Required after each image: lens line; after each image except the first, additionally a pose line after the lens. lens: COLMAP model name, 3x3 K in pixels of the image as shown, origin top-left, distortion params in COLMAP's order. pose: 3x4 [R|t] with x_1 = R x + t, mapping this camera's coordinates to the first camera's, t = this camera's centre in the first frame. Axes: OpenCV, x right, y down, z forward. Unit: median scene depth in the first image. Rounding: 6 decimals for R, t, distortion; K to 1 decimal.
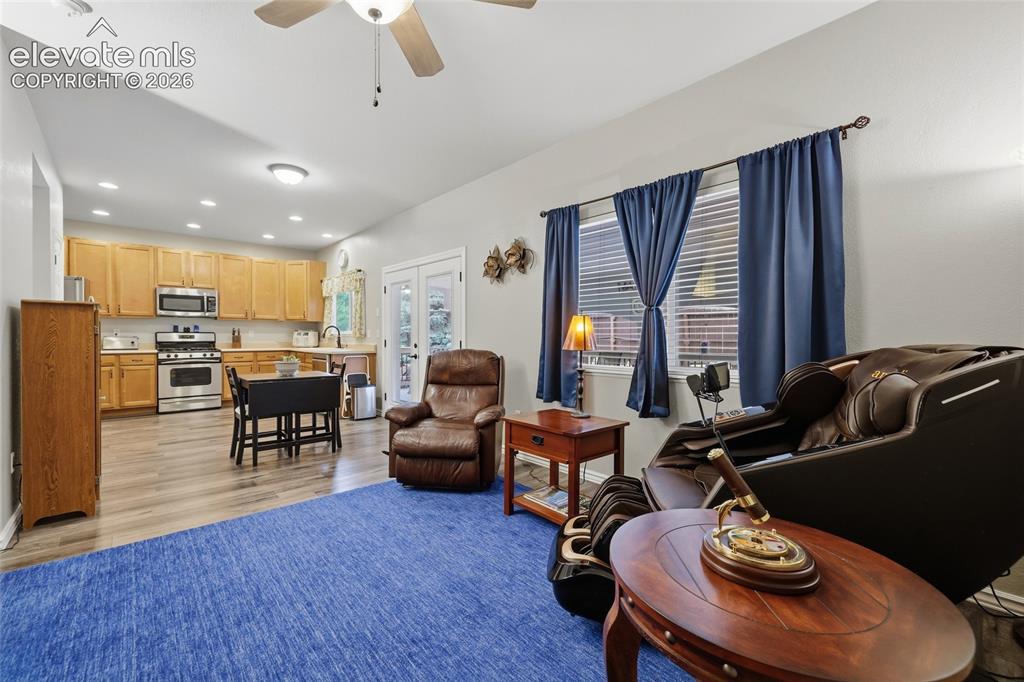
lens RADIAL K [[429.4, 0, 508.5], [0, 429.4, 341.6], [0, 0, 1]] dist [0.002524, -0.001038]
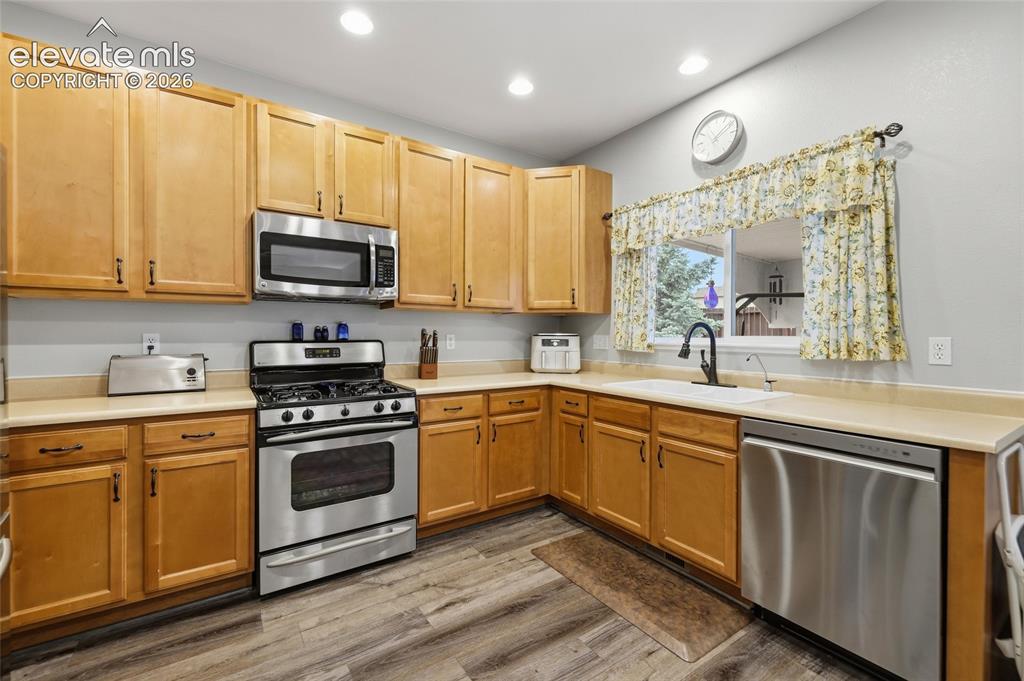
lens RADIAL K [[429.4, 0, 505.7], [0, 429.4, 337.2], [0, 0, 1]] dist [0.002524, -0.001038]
pose [[0.990169, 0.001798, -0.139866, -0.549040], [-0.002580, 0.999982, -0.005410, -0.023984], [0.139854, 0.005718, 0.990156, 0.661640]]
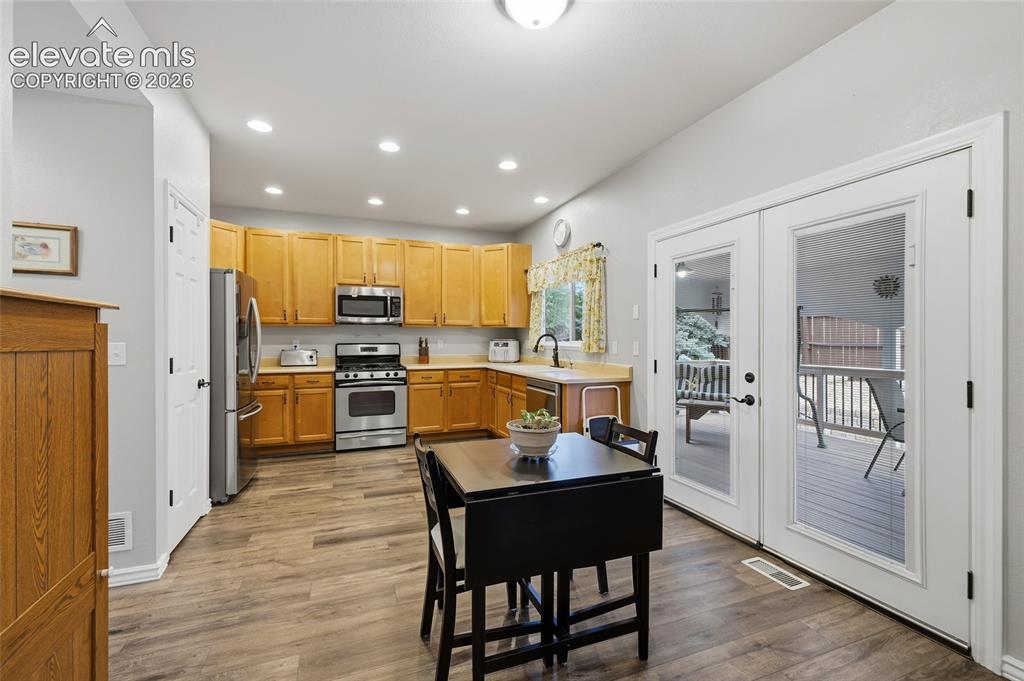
lens RADIAL K [[429.4, 0, 509.5], [0, 429.4, 341.5], [0, 0, 1]] dist [0.002524, -0.001038]
pose [[0.937010, 0.000429, -0.349303, -0.244040], [-0.002314, 0.999985, -0.004980, -0.022685], [0.349296, 0.005474, 0.936997, 0.368840]]
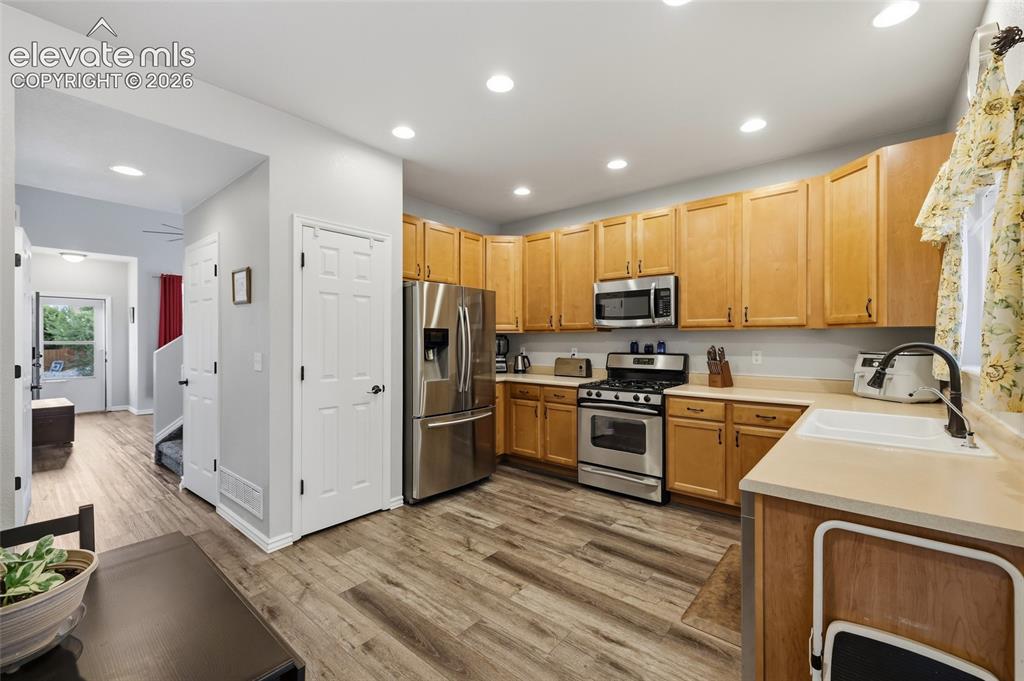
lens RADIAL K [[429.4, 0, 505.5], [0, 429.4, 341.2], [0, 0, 1]] dist [0.002524, -0.001038]
pose [[0.136682, 0.001163, -0.990614, -0.193296], [-0.012291, 0.999924, -0.000522, -0.037236], [0.990539, 0.012247, 0.136686, 0.752316]]
